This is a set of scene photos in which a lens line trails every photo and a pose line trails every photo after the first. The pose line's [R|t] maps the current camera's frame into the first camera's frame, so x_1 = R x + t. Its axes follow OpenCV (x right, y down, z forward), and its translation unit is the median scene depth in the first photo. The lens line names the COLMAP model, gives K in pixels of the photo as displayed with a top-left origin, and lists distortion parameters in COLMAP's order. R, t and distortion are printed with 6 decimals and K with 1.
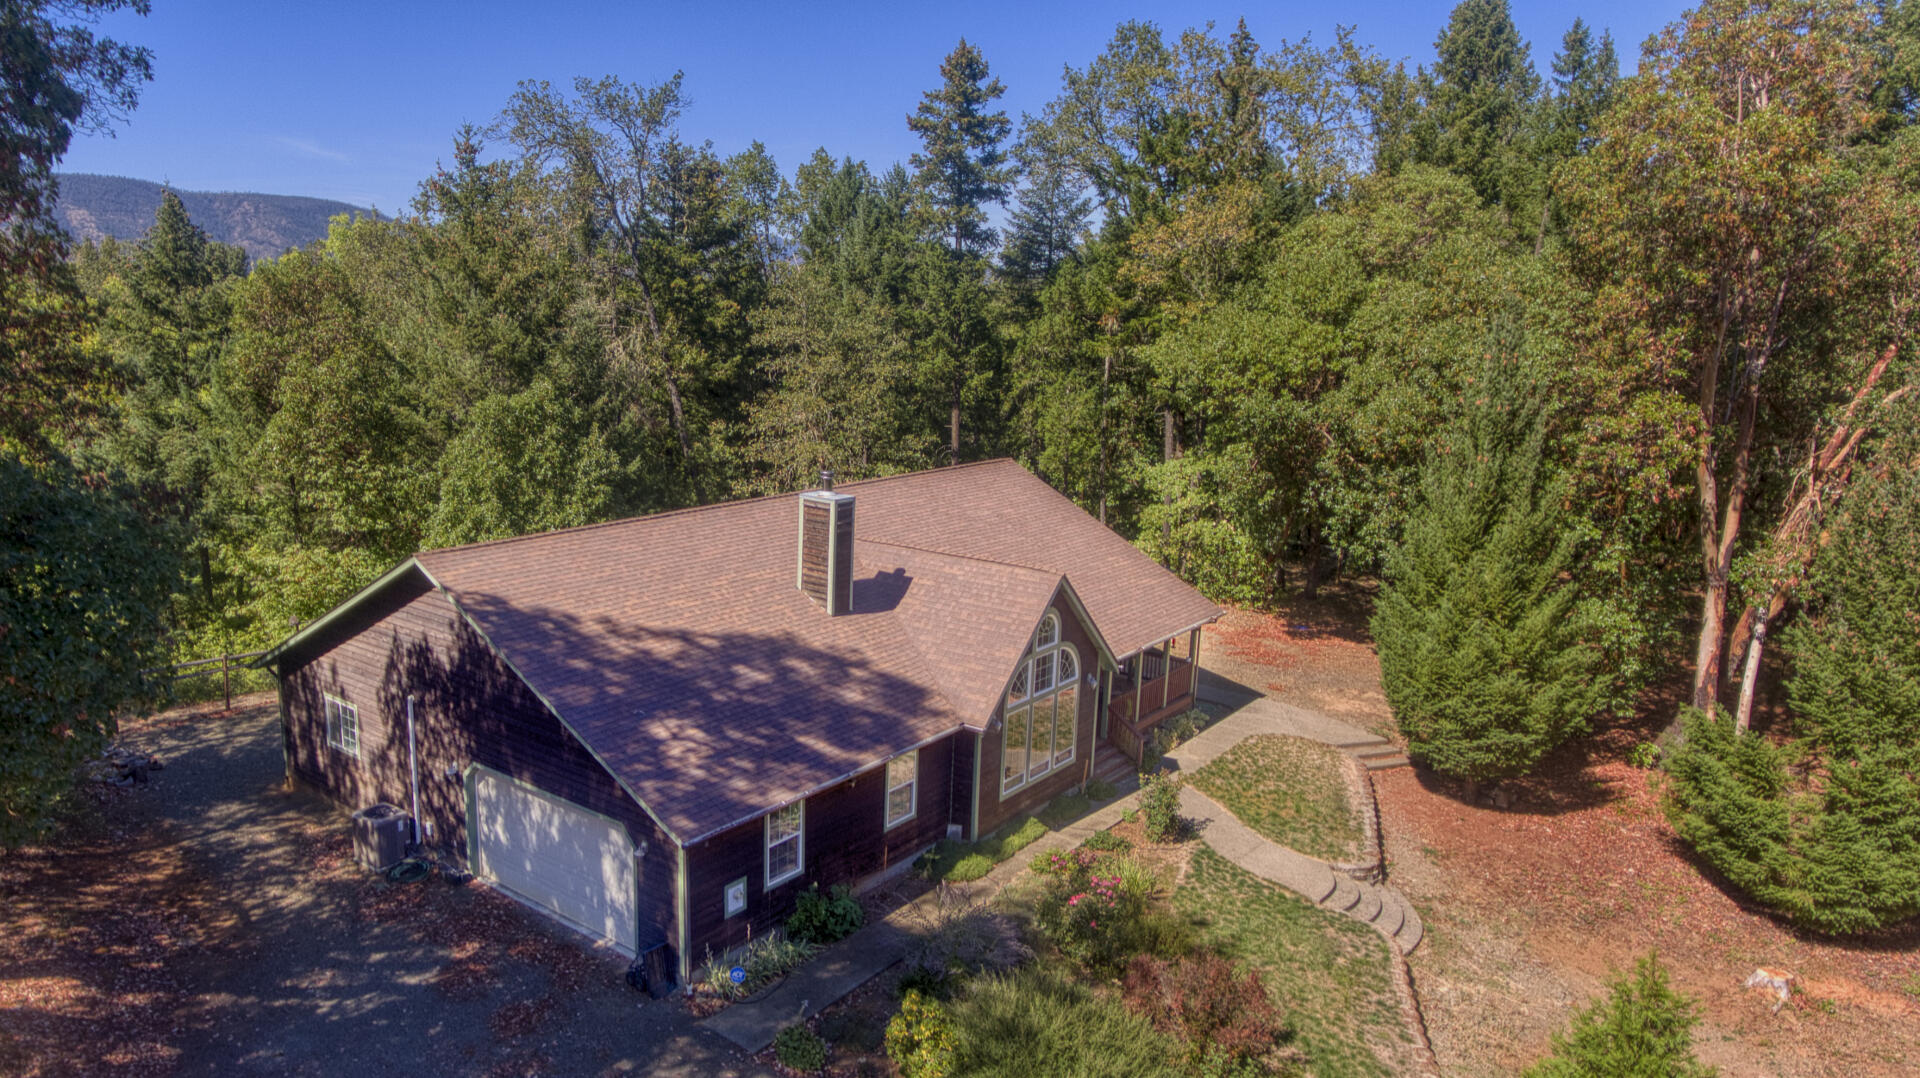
lens RADIAL K [[1267.7, 0, 821.5], [0, 1267.7, 585.5], [0, 0, 1]] dist [-0.020729, 0.000140]
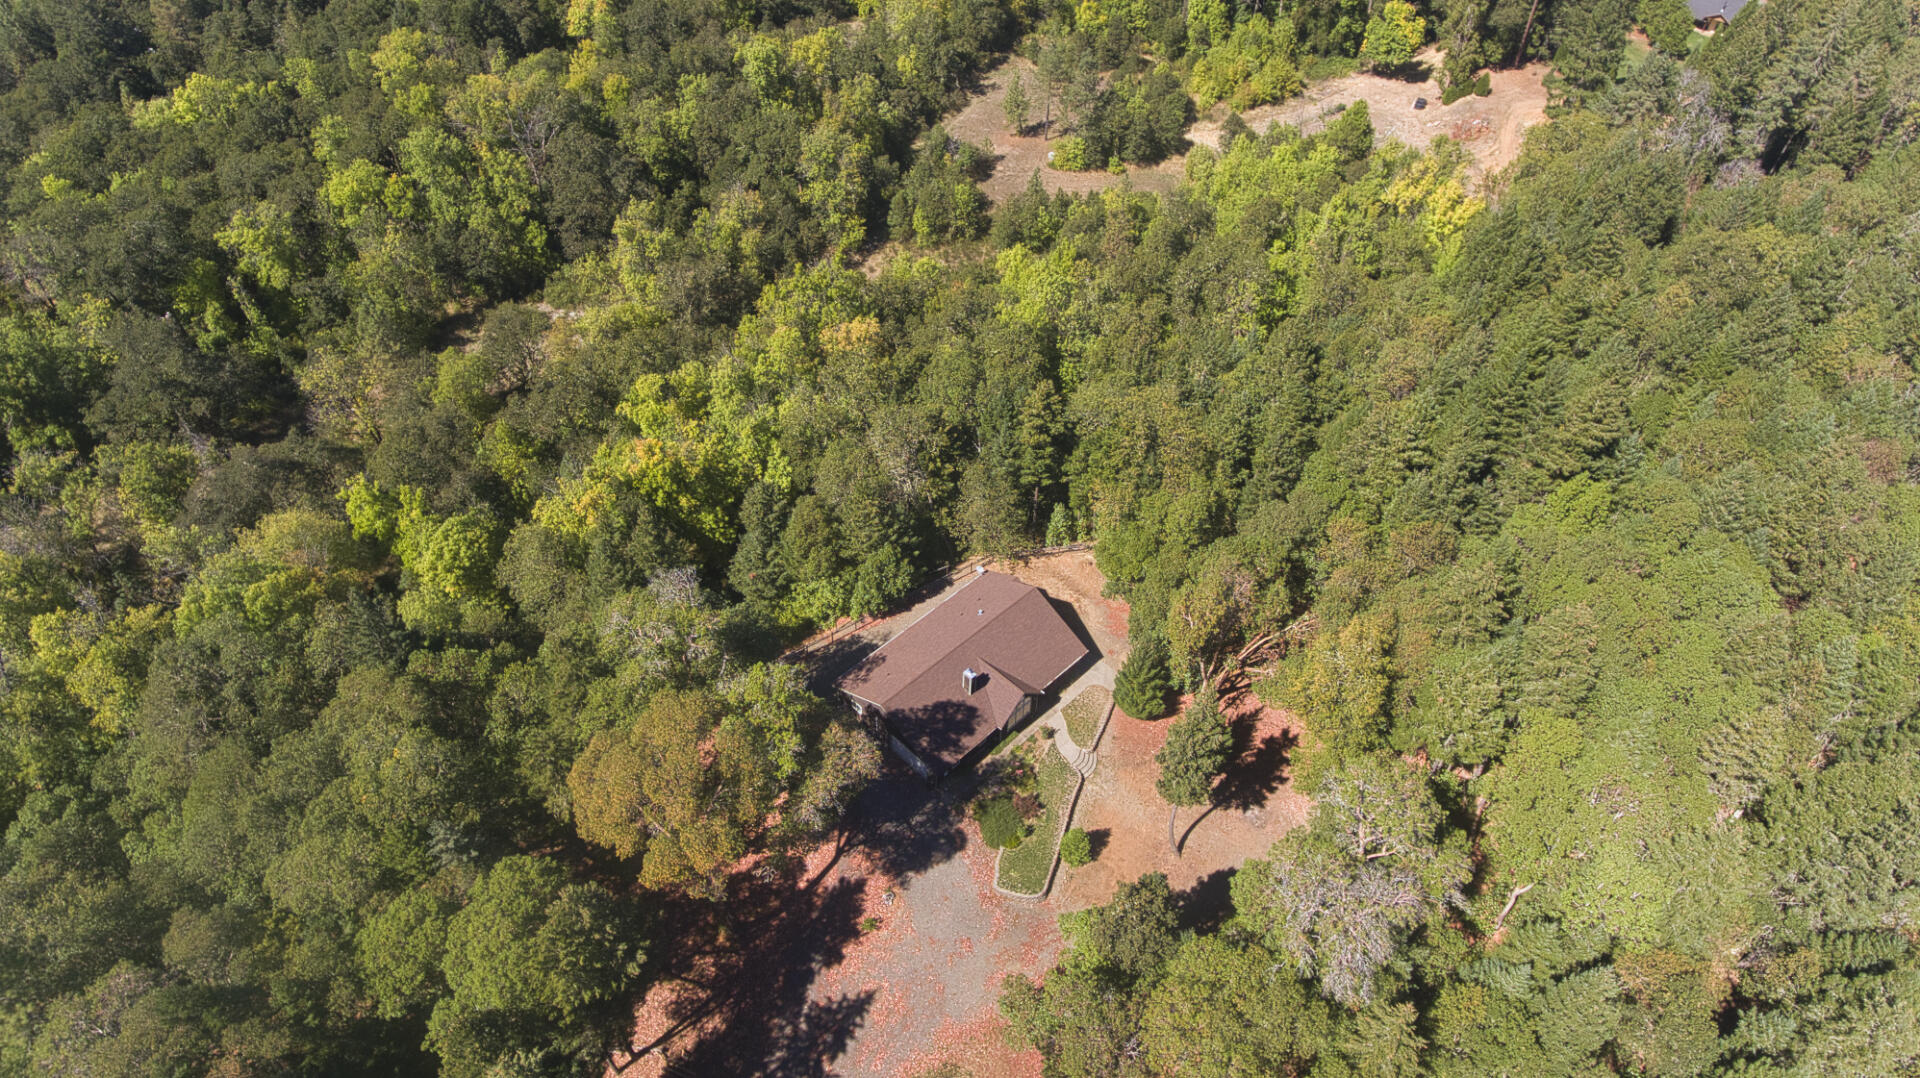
lens RADIAL K [[1126.5, 0, 933.8], [0, 1126.5, 510.7], [0, 0, 1]] dist [-0.028455, 0.002125]
pose [[0.995635, 0.057437, -0.073565, 0.111129], [-0.013019, 0.865973, 0.499922, -2.047647], [0.092420, -0.496782, 0.862941, -1.683228]]
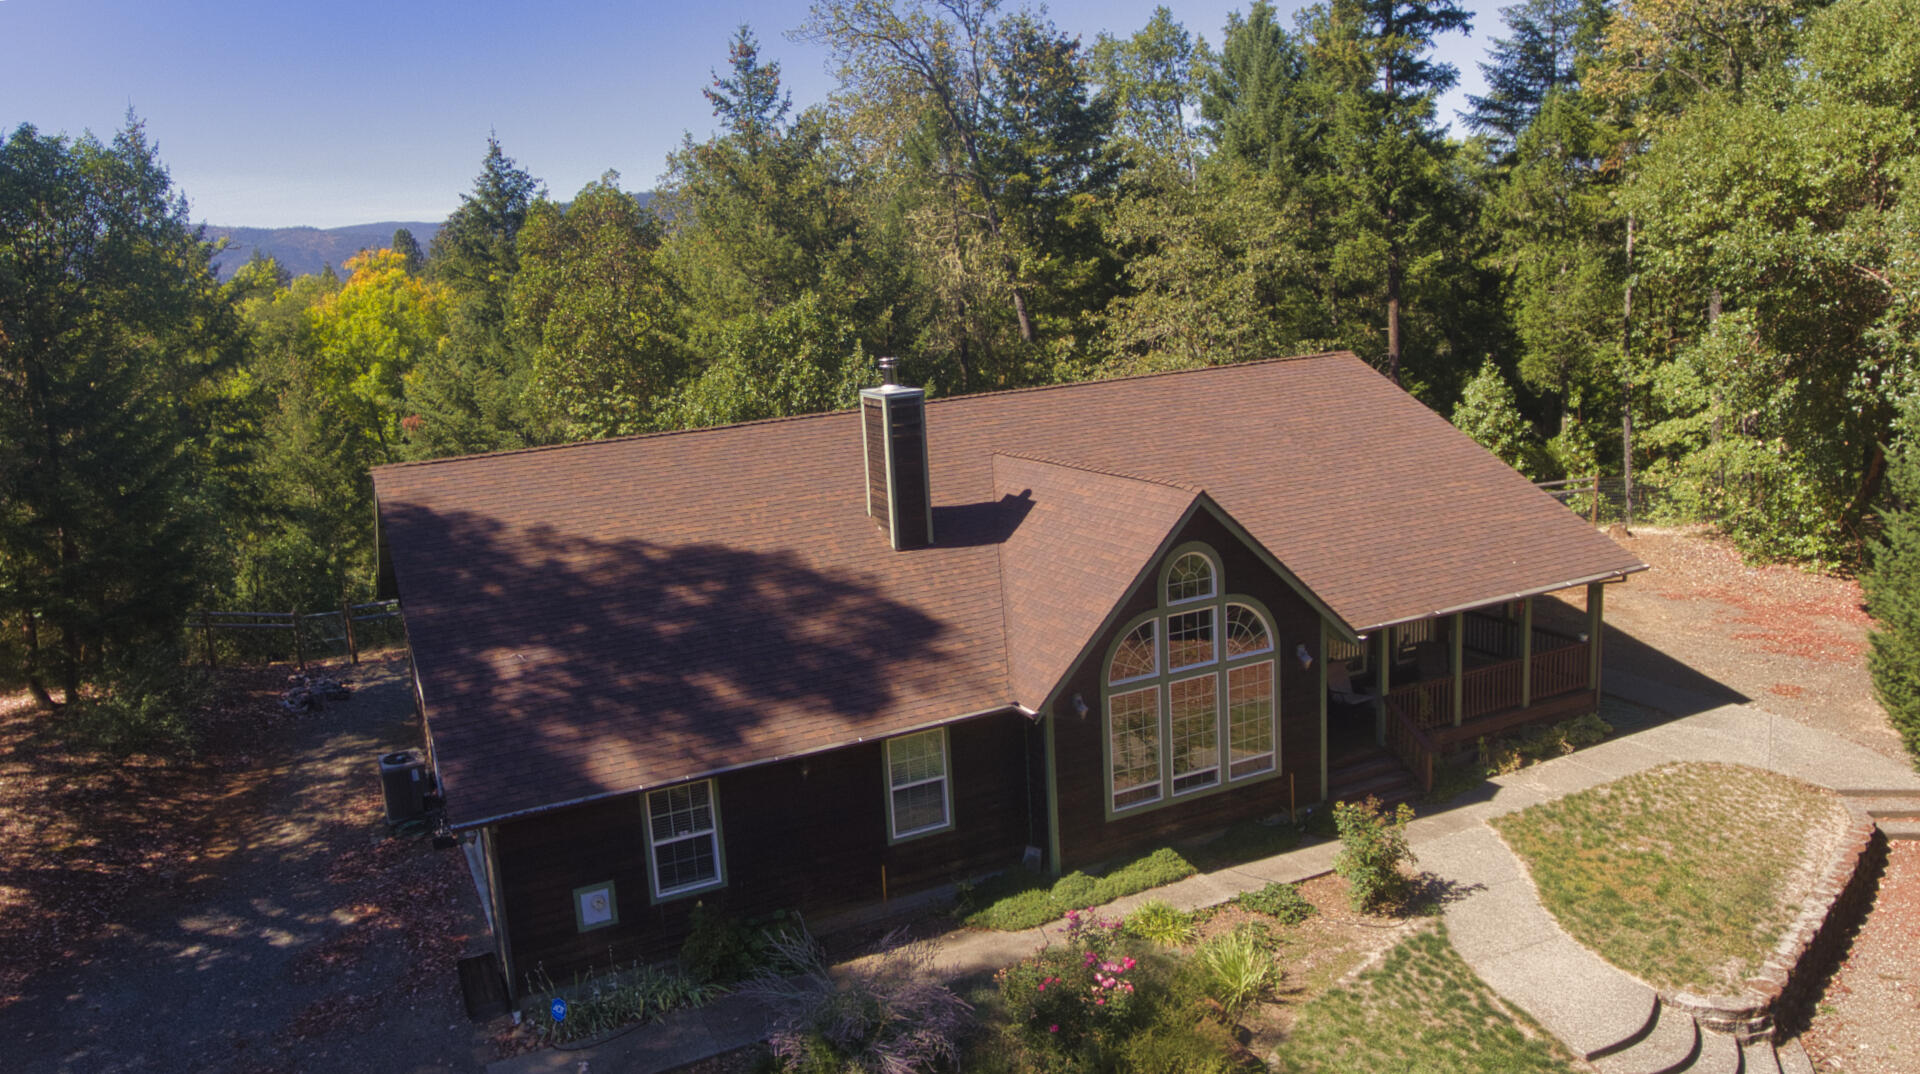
lens RADIAL K [[1309.2, 0, 842.4], [0, 1309.2, 525.0], [0, 0, 1]] dist [-0.022131, 0.004496]
pose [[0.886989, 0.004583, -0.461769, 0.287243], [-0.014875, 0.999715, -0.018651, 0.020803], [0.461552, 0.023413, 0.886804, 0.251549]]
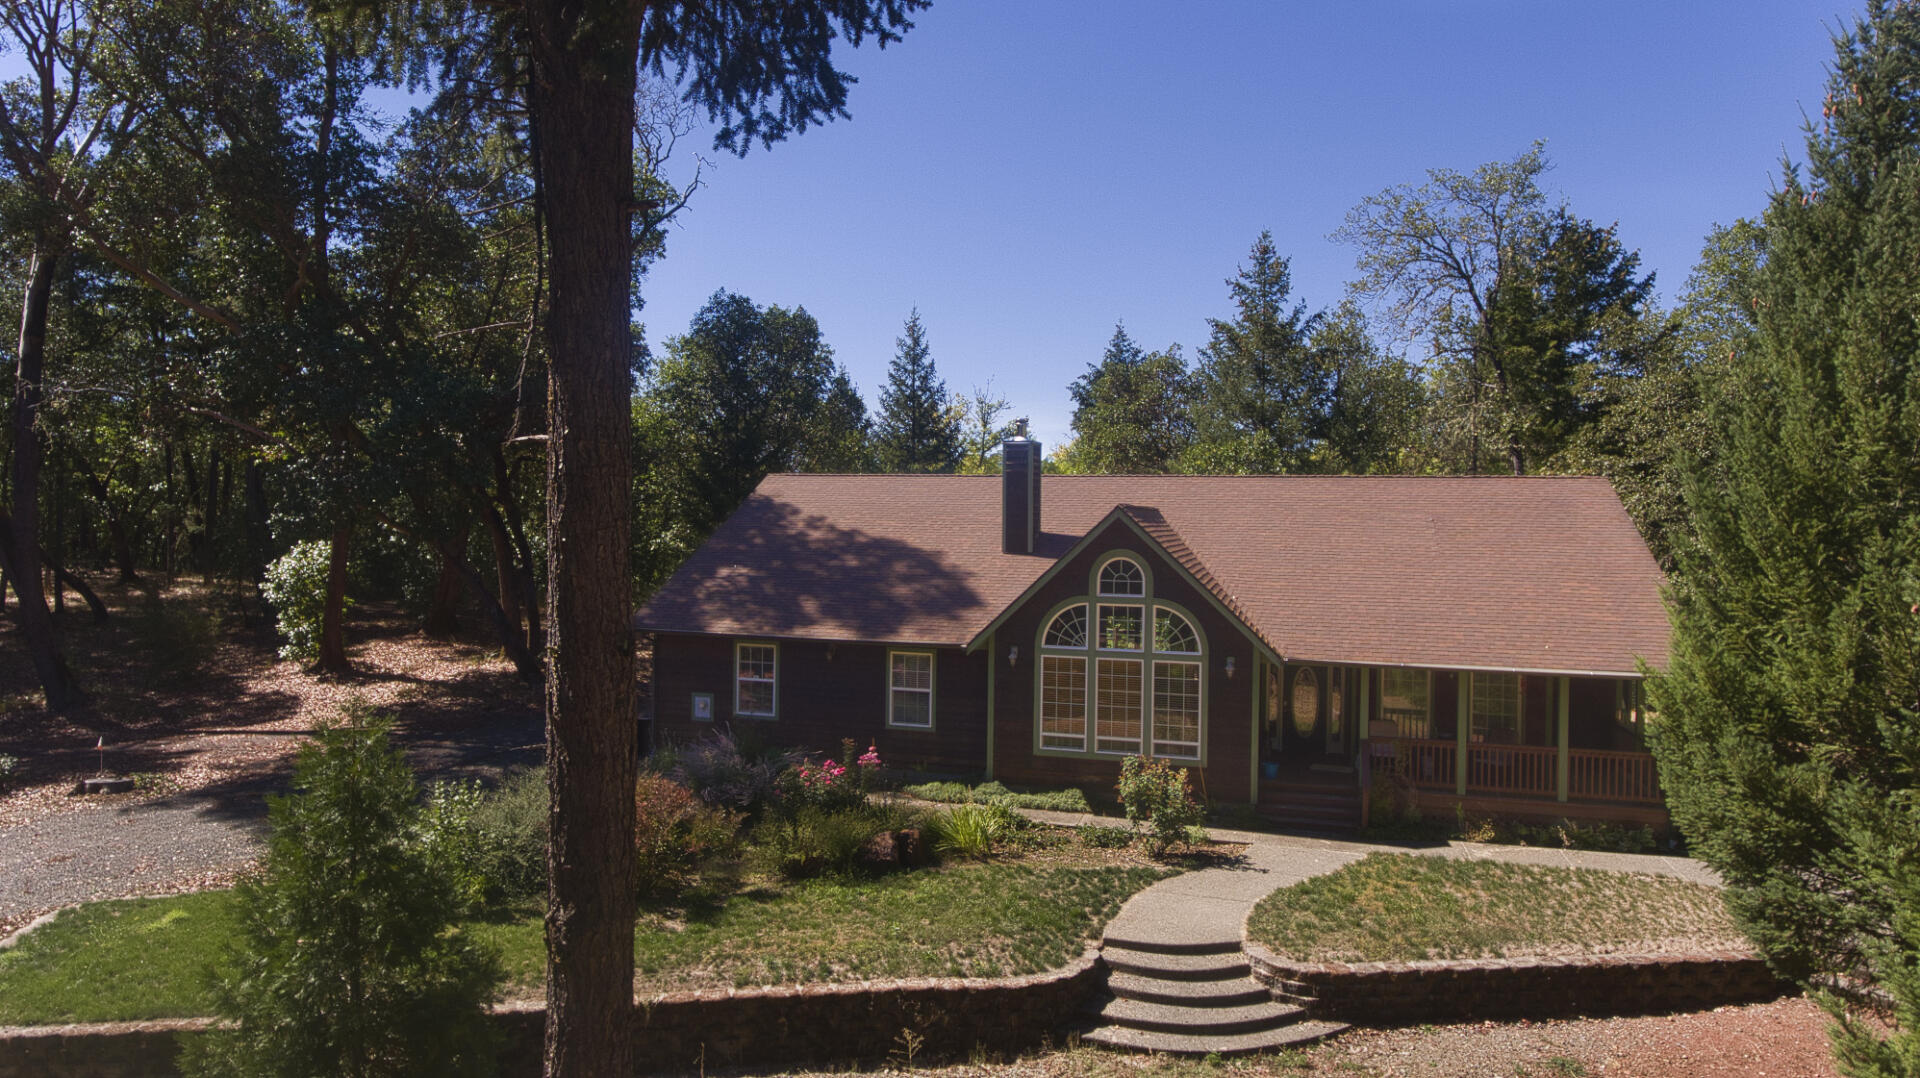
lens RADIAL K [[1126.5, 0, 951.8], [0, 1126.5, 518.8], [0, 0, 1]] dist [-0.028455, 0.002125]
pose [[0.403687, -0.010347, -0.914839, 0.714728], [-0.212296, 0.971584, -0.104668, 0.088036], [0.889926, 0.236469, 0.390019, 0.504069]]
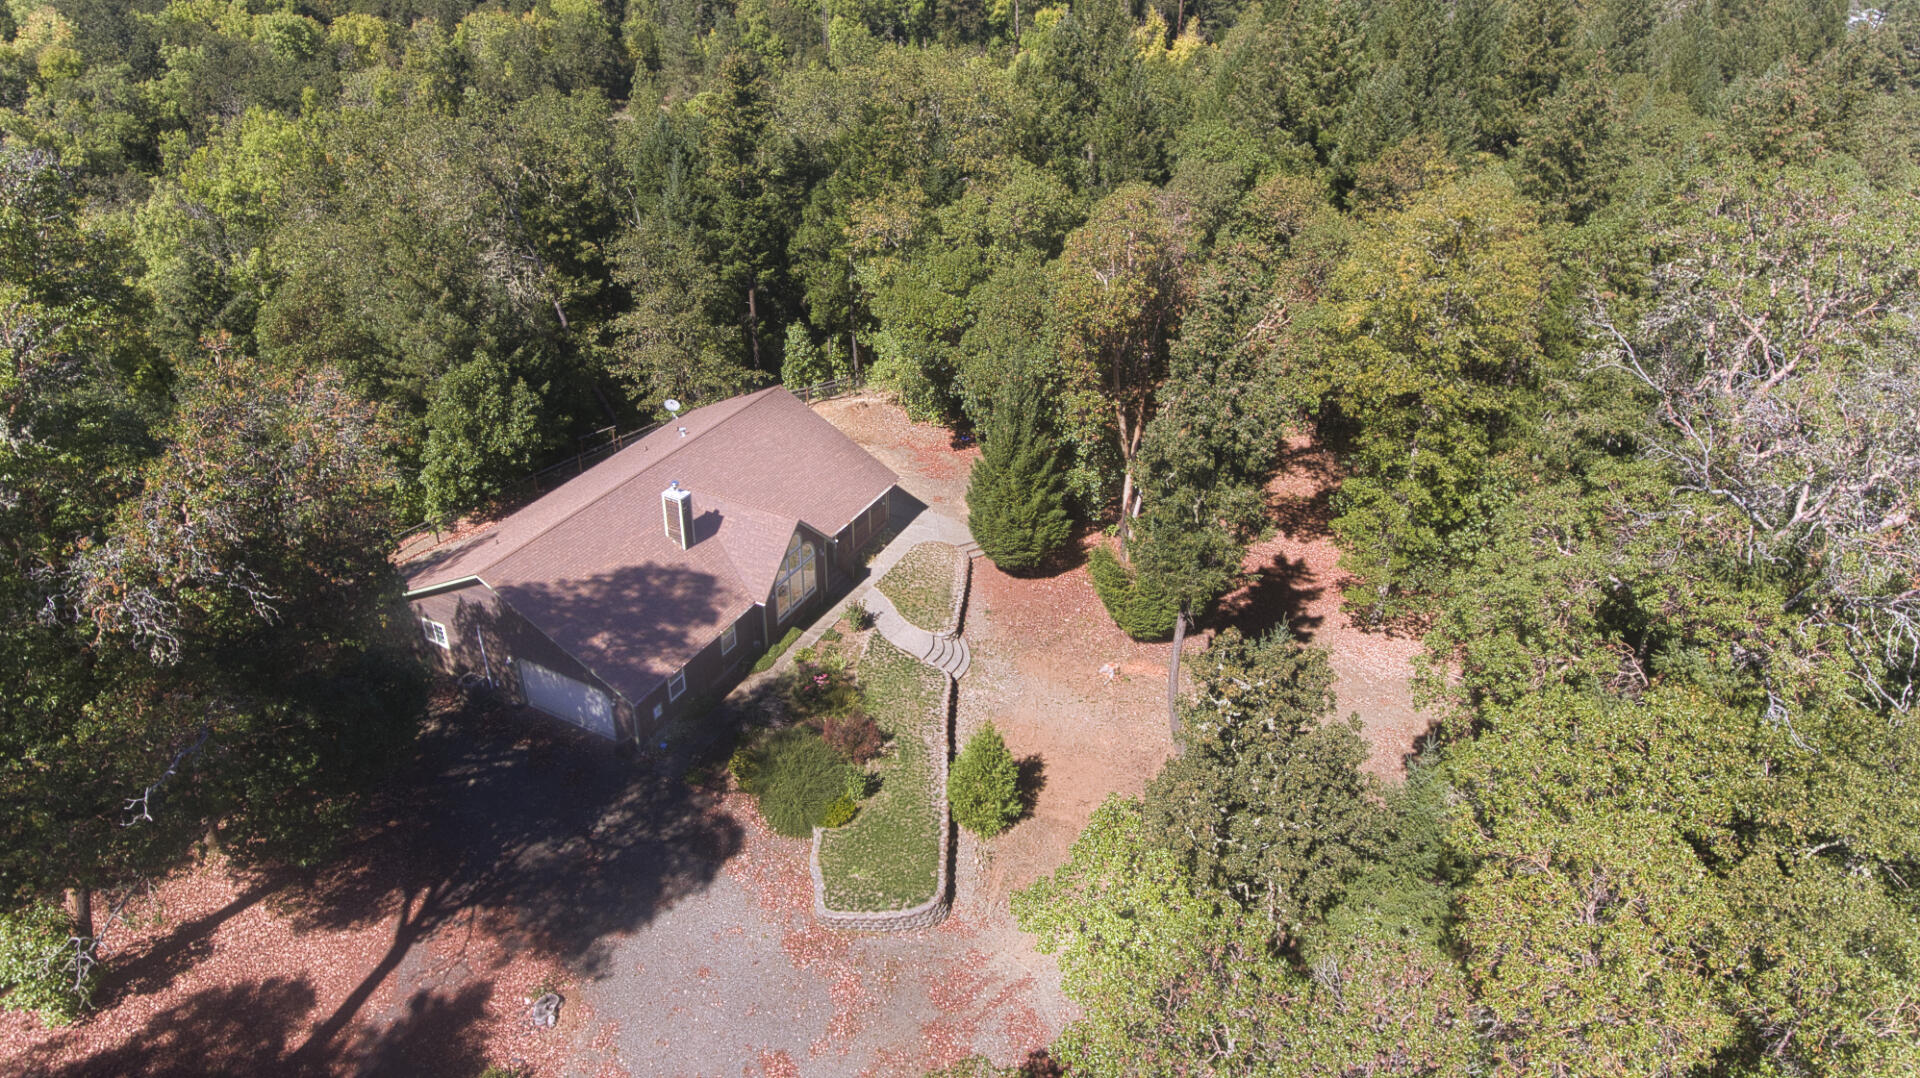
lens RADIAL K [[1126.5, 0, 940.7], [0, 1126.5, 515.3], [0, 0, 1]] dist [-0.028455, 0.002125]
pose [[0.973046, -0.112013, 0.201579, 0.041017], [0.046442, 0.951385, 0.304483, -0.466538], [-0.225885, -0.286914, 0.930944, -0.616760]]
